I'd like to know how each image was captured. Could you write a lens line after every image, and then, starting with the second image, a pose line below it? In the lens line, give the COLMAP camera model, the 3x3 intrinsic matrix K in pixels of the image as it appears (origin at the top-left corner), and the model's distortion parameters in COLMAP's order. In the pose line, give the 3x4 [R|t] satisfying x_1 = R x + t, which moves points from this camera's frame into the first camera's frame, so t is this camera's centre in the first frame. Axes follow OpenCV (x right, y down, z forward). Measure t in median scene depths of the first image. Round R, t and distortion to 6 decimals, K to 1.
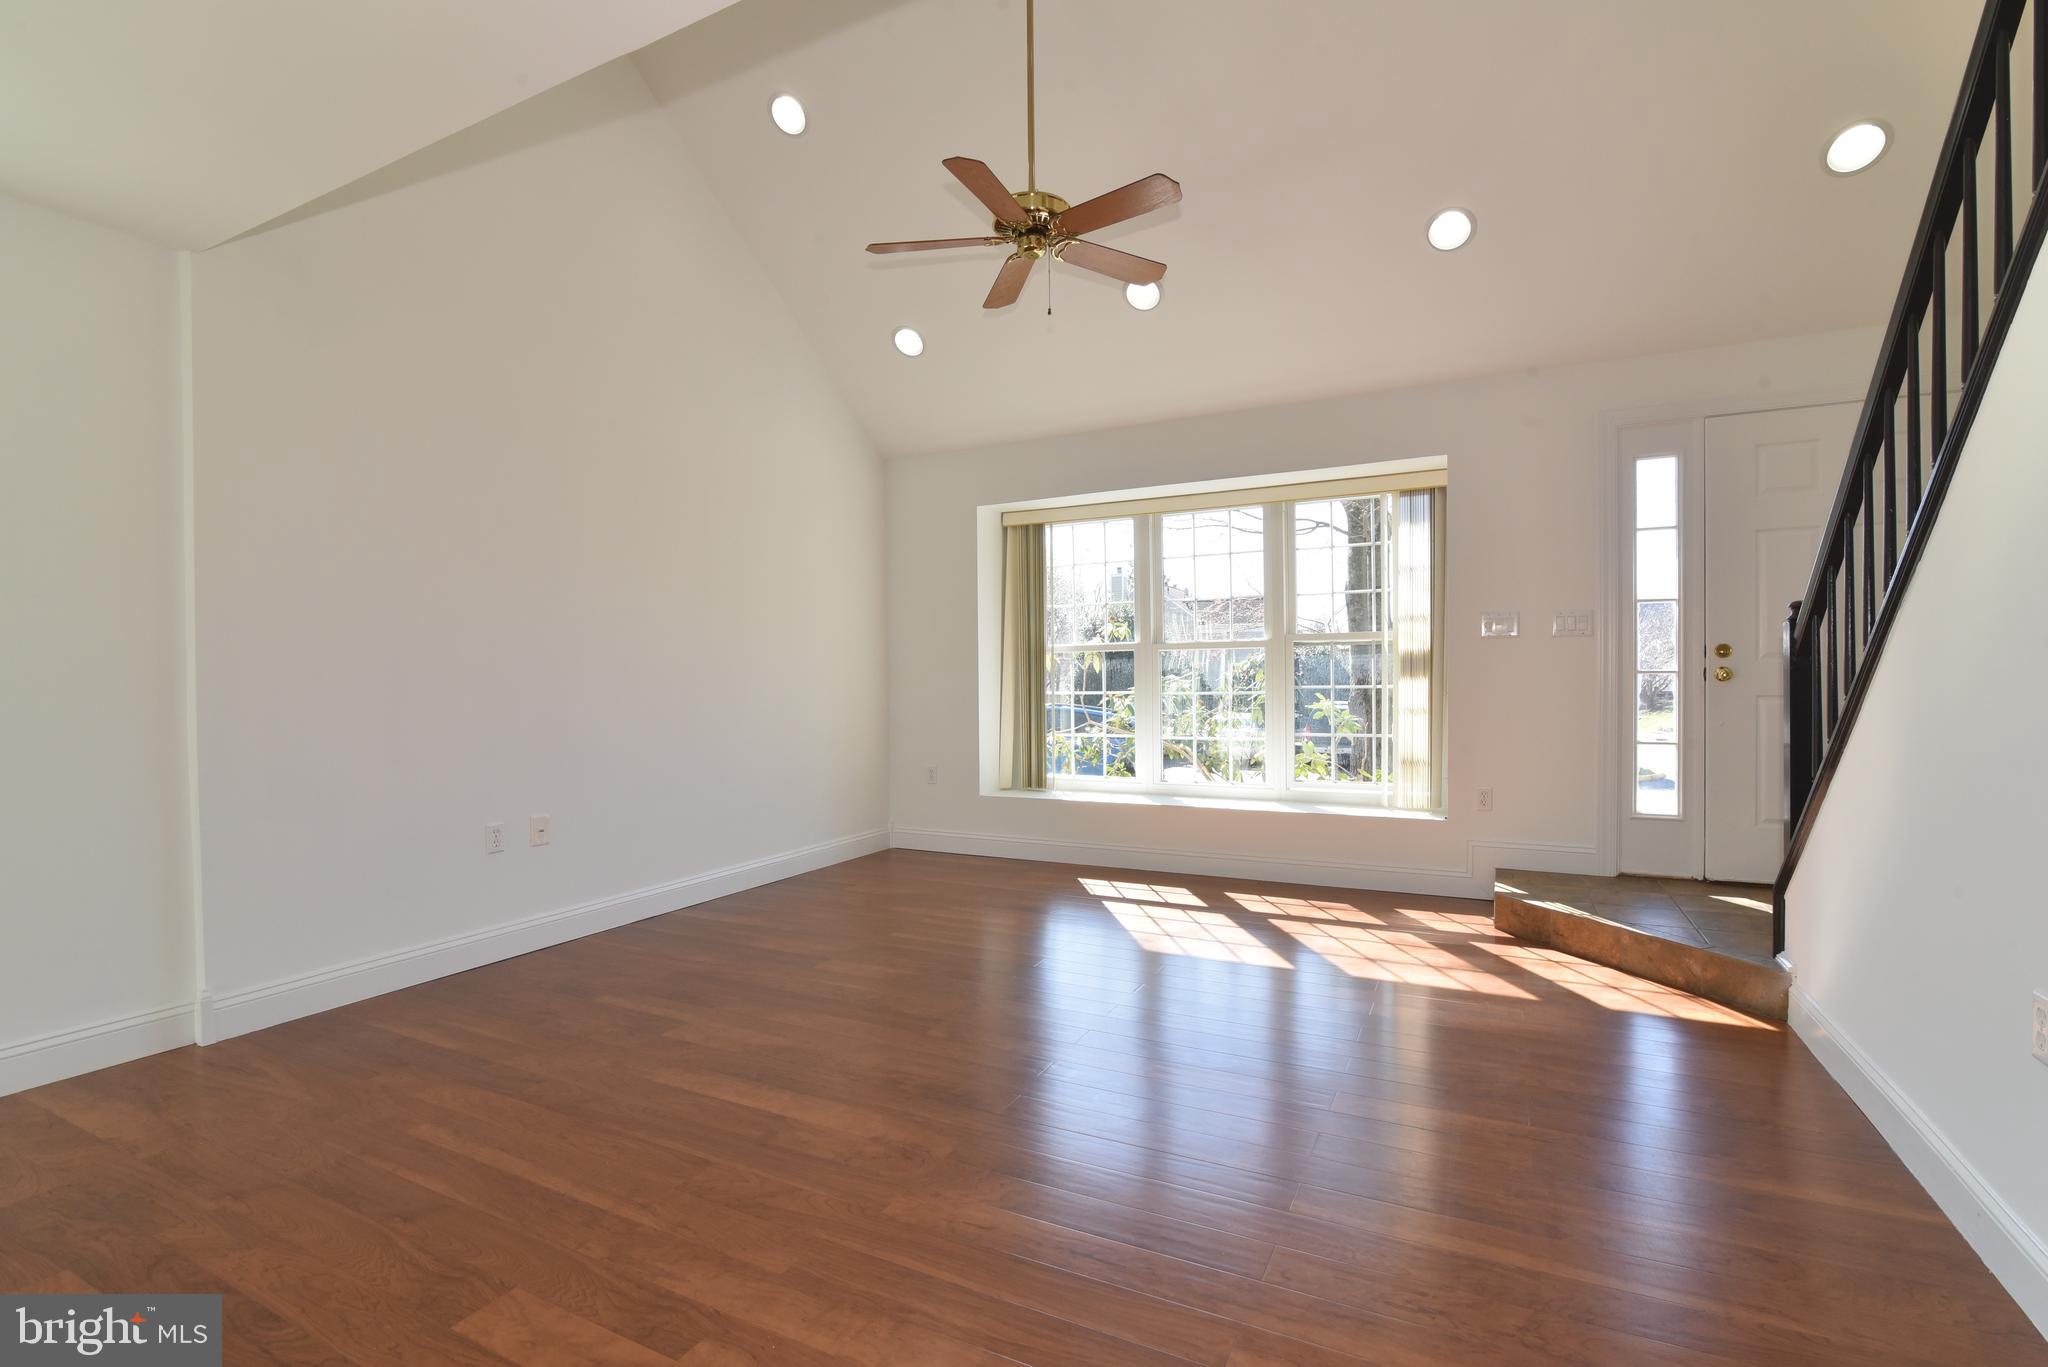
lens RADIAL K [[939.8, 0, 1019.1], [0, 939.8, 688.8], [0, 0, 1]] dist [-0.017988, 0.000337]
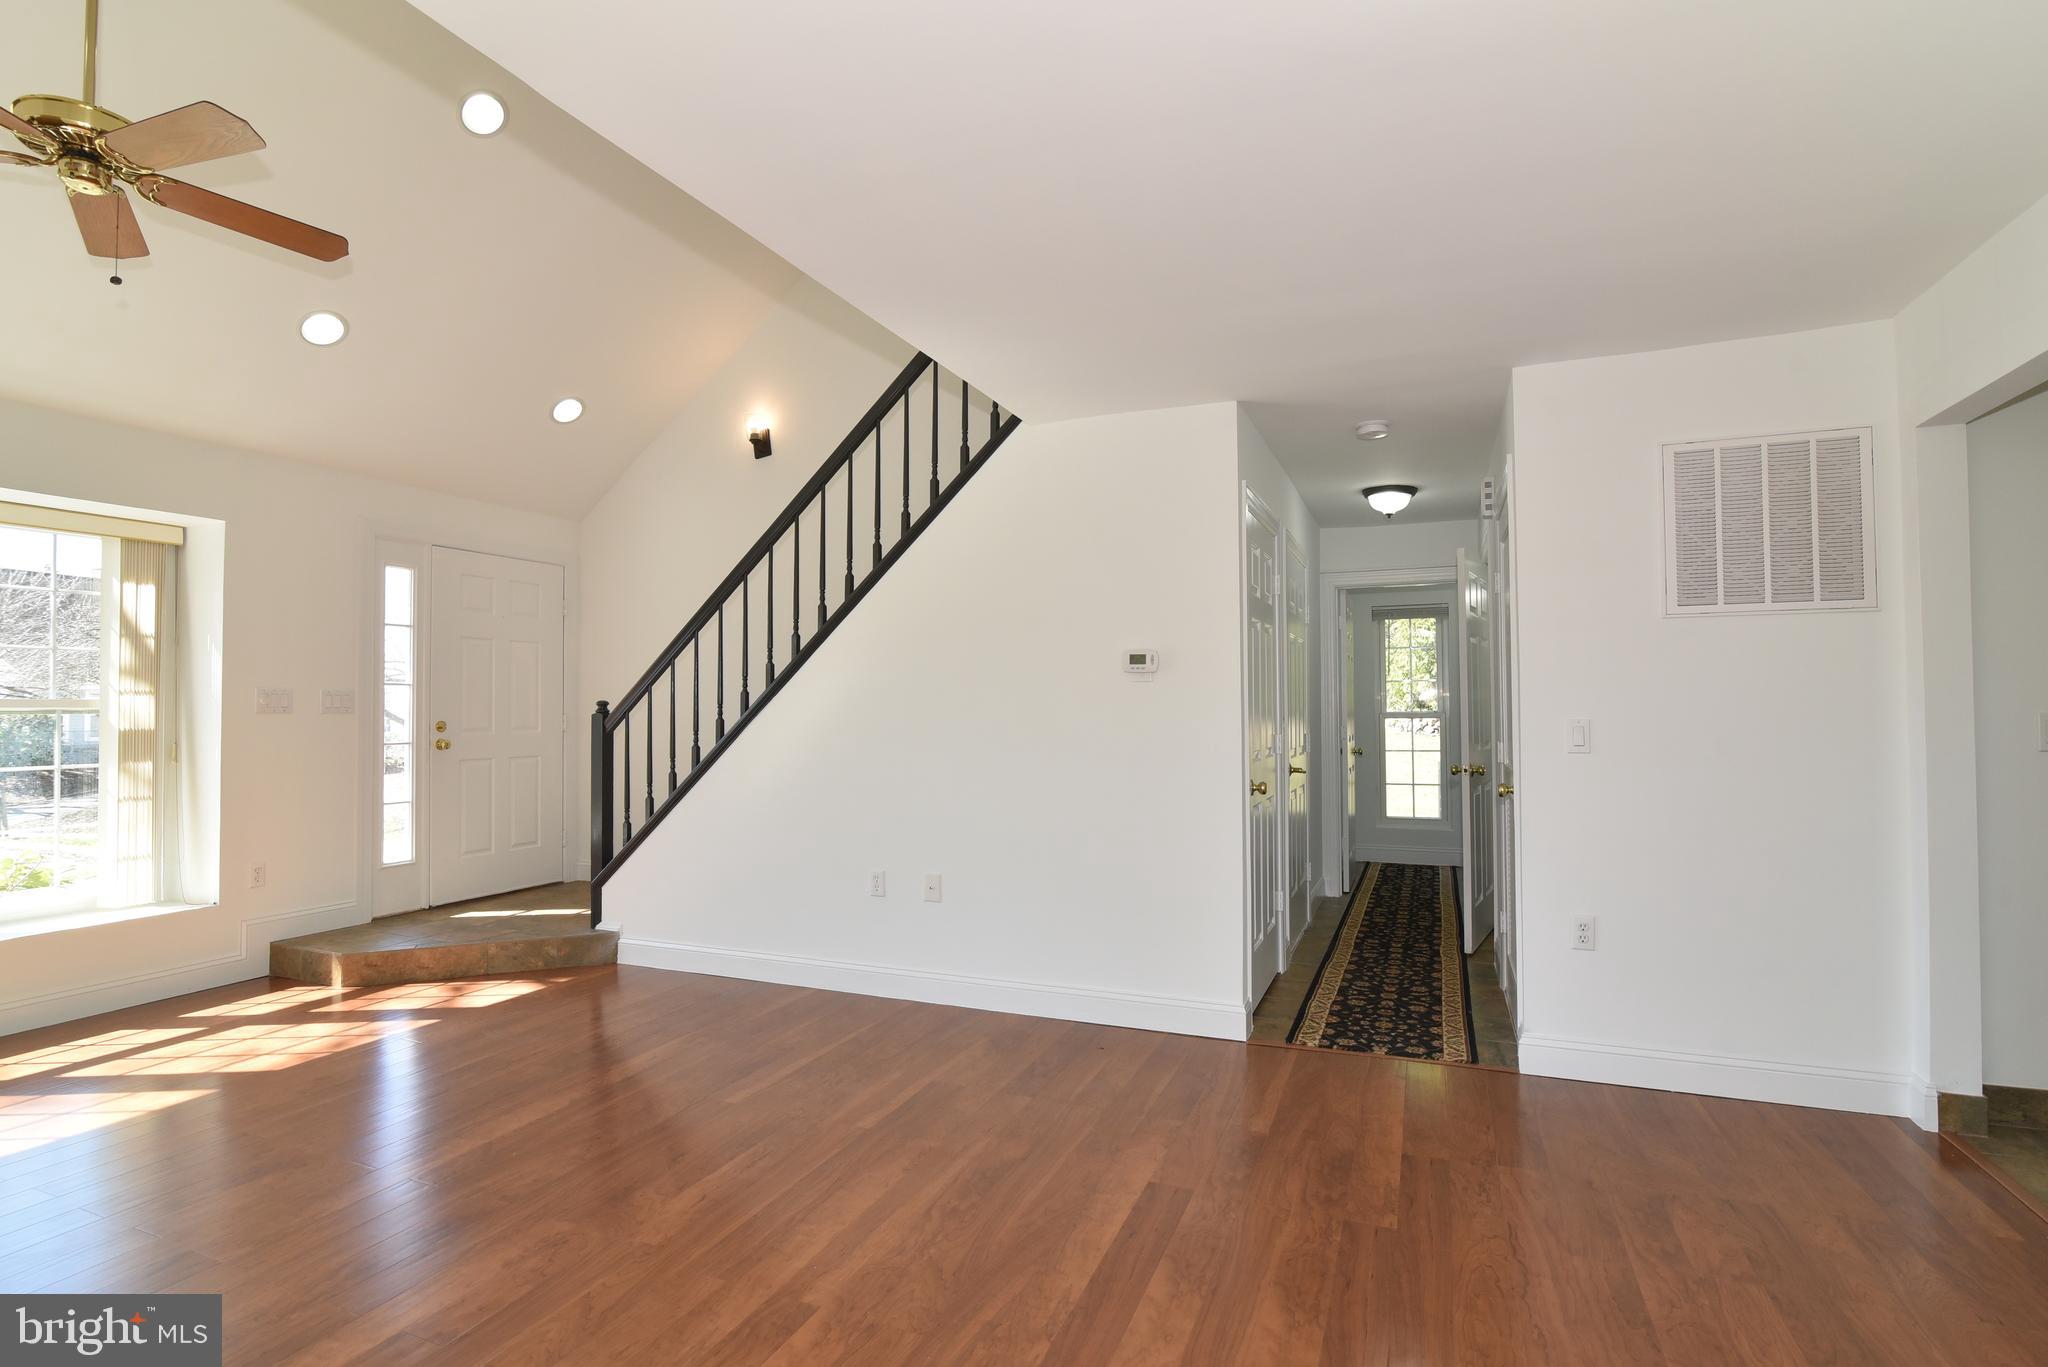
lens RADIAL K [[983.8, 0, 1026.3], [0, 983.8, 689.1], [0, 0, 1]] dist [-0.019561, 0.000782]
pose [[-0.084150, 0.030030, 0.996000, -0.728582], [0.017155, 0.999441, -0.028685, -0.043687], [-0.996305, 0.014672, -0.084618, 0.329541]]
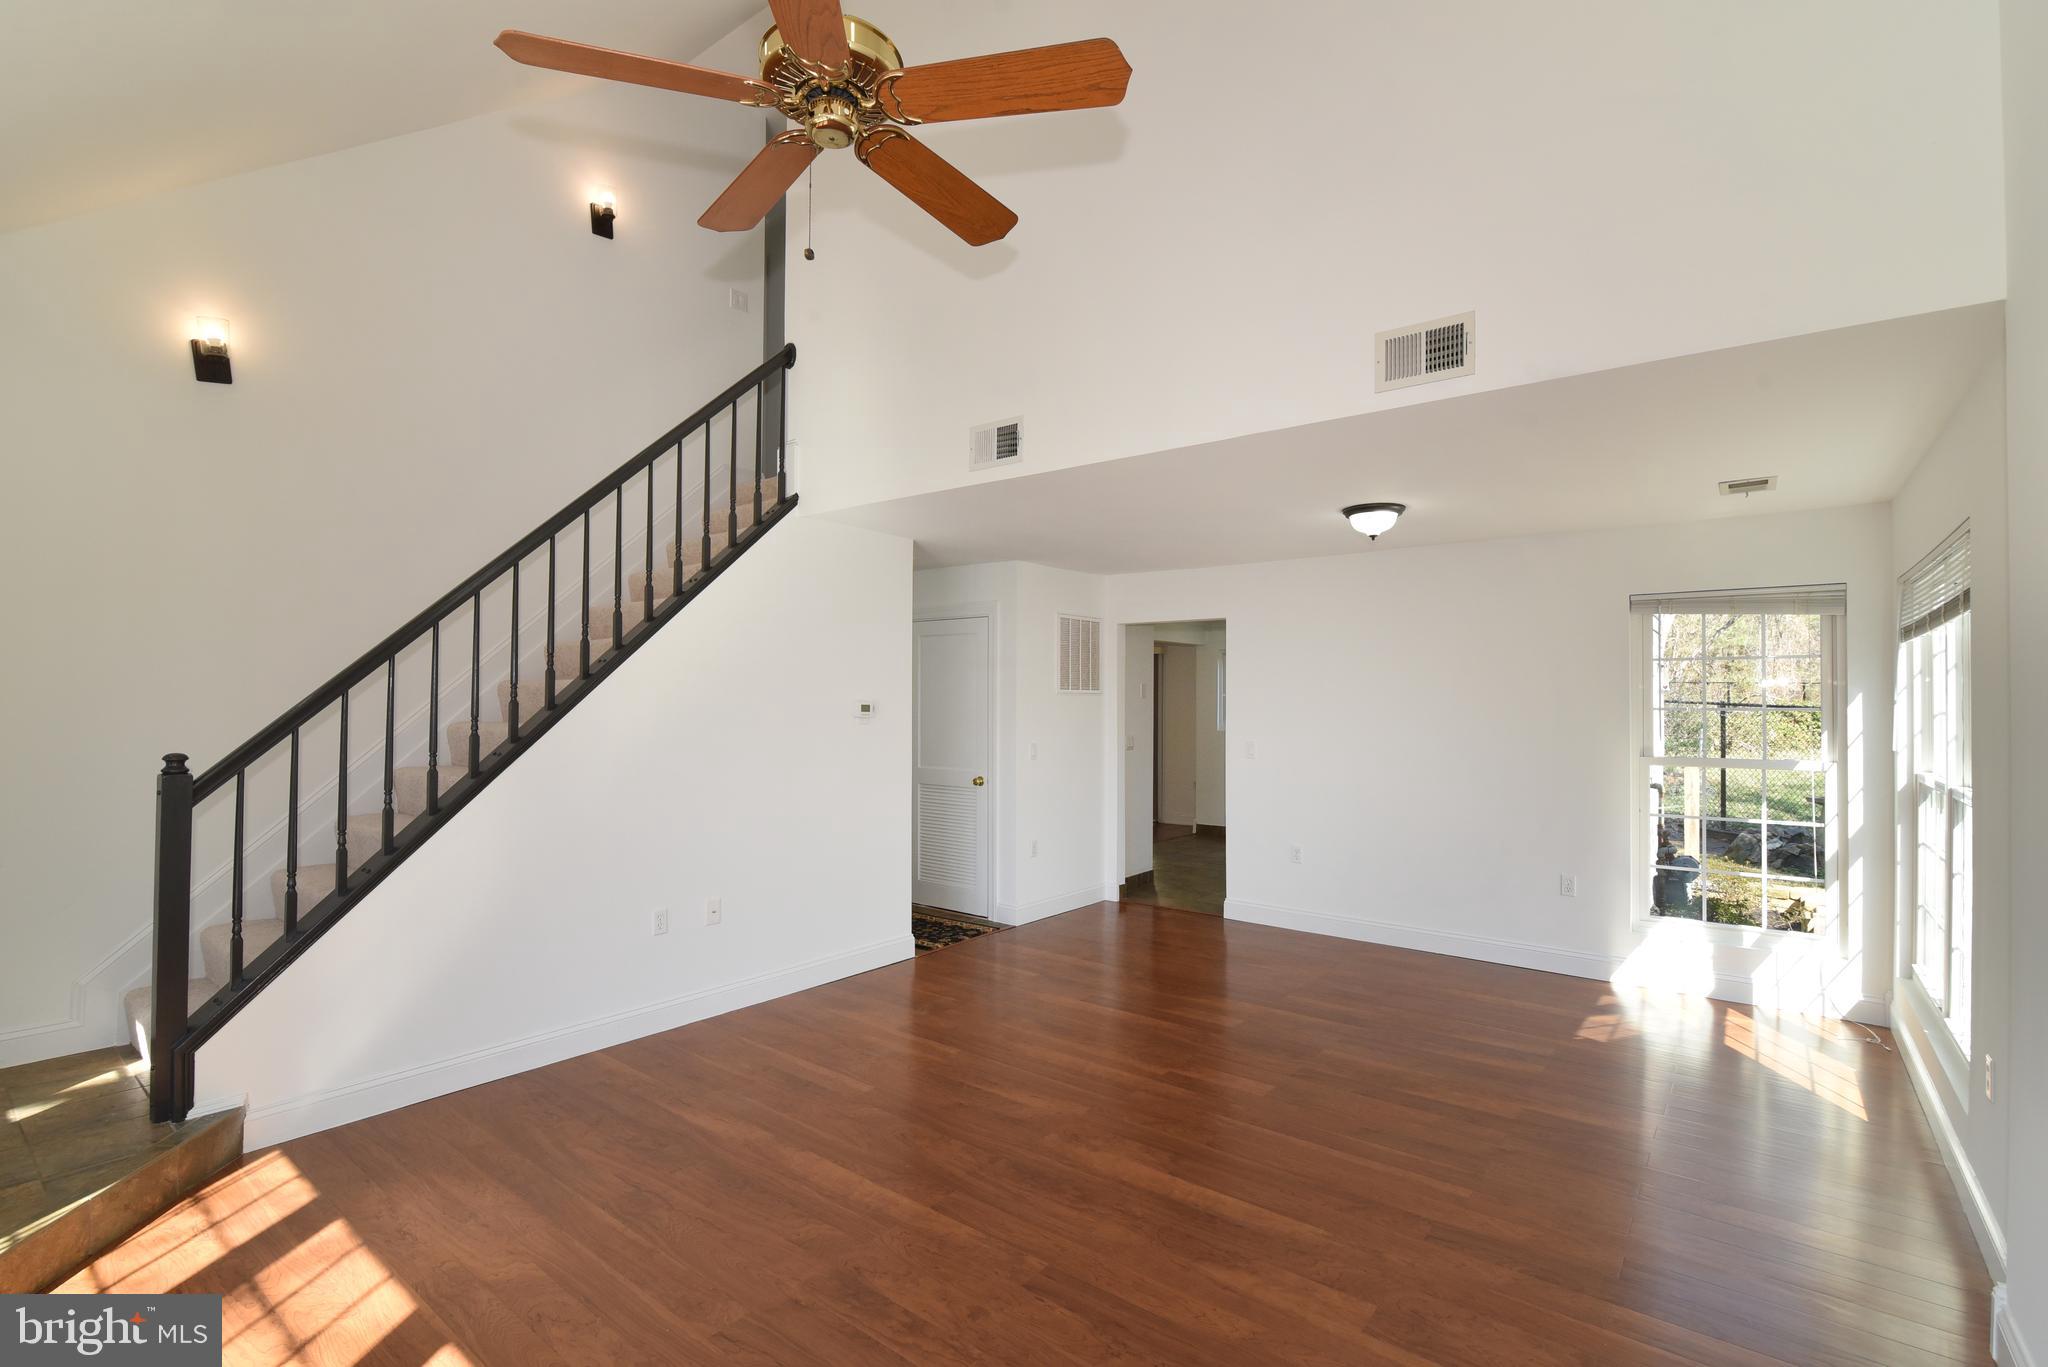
lens RADIAL K [[939.8, 0, 1019.1], [0, 939.8, 688.8], [0, 0, 1]] dist [-0.017988, 0.000337]
pose [[-0.982579, 0.008981, 0.185631, -0.183660], [0.007846, 0.999946, -0.006846, -0.120231], [-0.185682, -0.005270, -0.982596, 1.445242]]
